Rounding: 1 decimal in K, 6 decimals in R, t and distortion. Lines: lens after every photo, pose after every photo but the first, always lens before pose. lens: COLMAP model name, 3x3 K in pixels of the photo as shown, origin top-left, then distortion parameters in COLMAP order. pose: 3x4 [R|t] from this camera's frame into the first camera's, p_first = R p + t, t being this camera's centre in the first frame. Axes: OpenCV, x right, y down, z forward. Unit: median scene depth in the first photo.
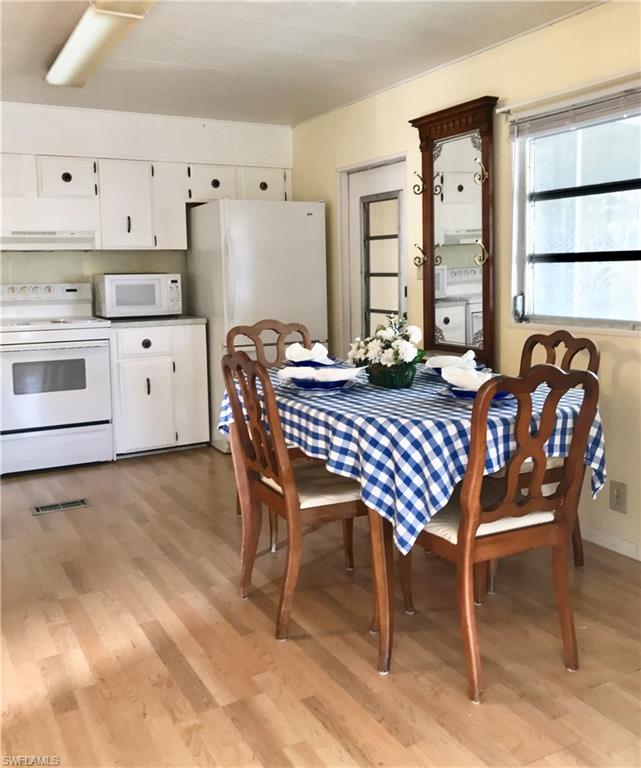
lens RADIAL K [[731.2, 0, 320.5], [0, 731.2, 384.0], [0, 0, 1]] dist [0.018594, 0.008334]
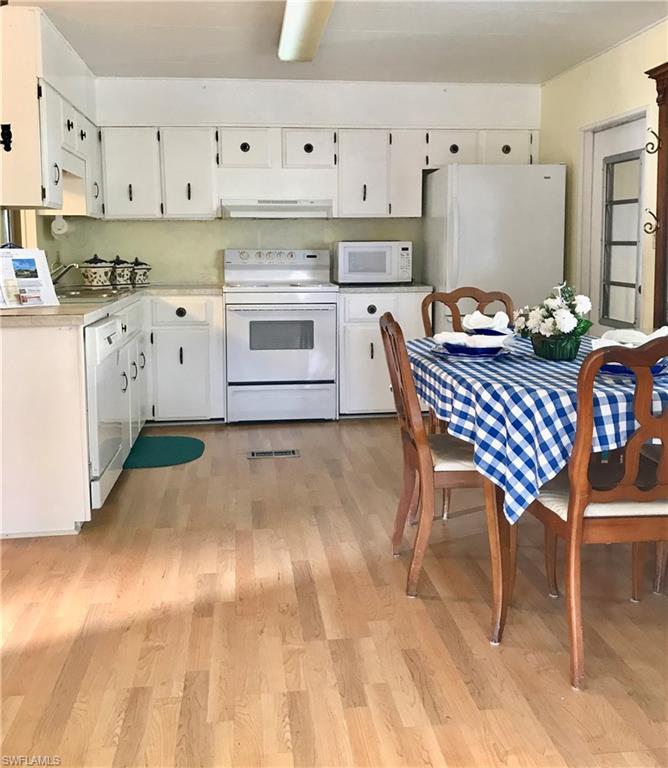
lens RADIAL K [[765.0, 0, 335.6], [0, 765.0, 373.8], [0, 0, 1]] dist [0.078393, -0.148283]
pose [[0.930440, 0.071660, -0.359368, 0.203052], [-0.065566, 0.997423, 0.029135, 0.013453], [0.360530, -0.003546, 0.932741, -0.038046]]
